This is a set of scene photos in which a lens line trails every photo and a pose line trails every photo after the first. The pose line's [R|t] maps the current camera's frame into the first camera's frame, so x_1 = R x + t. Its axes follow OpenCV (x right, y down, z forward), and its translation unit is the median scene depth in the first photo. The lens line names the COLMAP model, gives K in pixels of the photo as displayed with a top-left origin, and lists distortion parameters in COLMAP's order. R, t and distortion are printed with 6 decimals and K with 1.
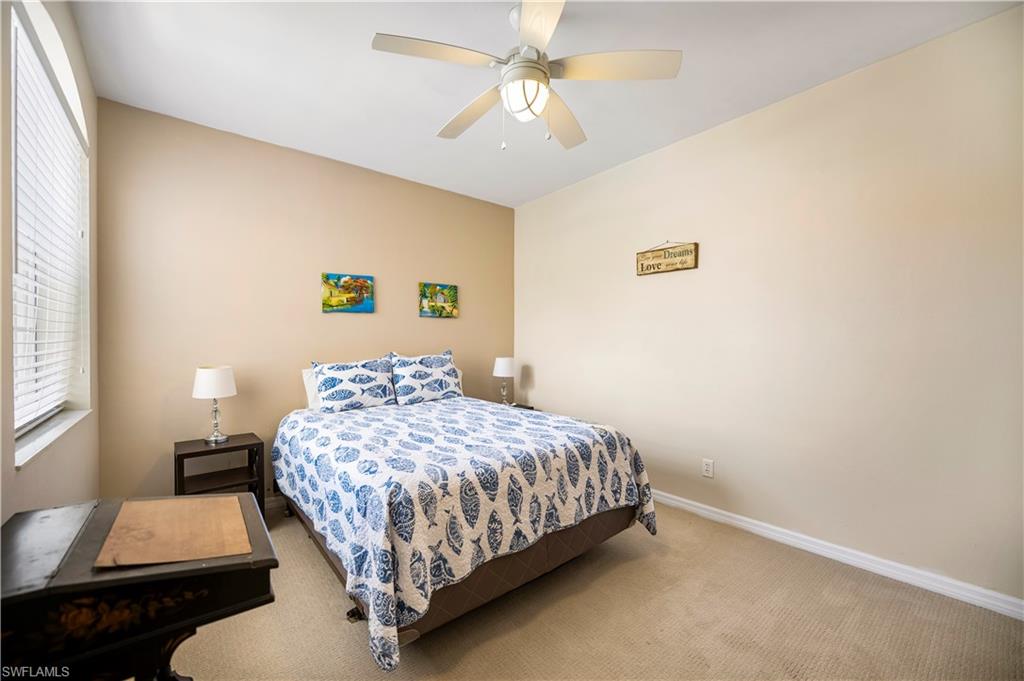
lens RADIAL K [[417.5, 0, 515.5], [0, 417.5, 343.2], [0, 0, 1]] dist [-0.006993, -0.000526]
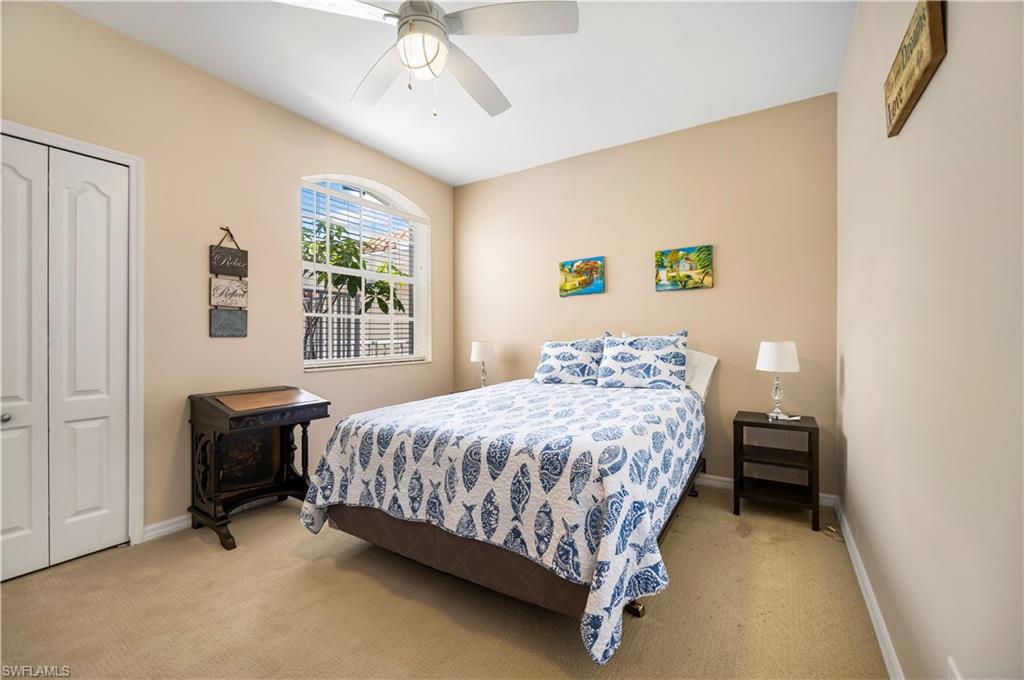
lens RADIAL K [[417.5, 0, 512.4], [0, 417.5, 335.9], [0, 0, 1]] dist [-0.006993, -0.000526]
pose [[0.295072, -0.002012, -0.955473, 0.568930], [0.000599, 0.999998, -0.001921, 0.033462], [0.955475, -0.000005, 0.295073, 0.524232]]
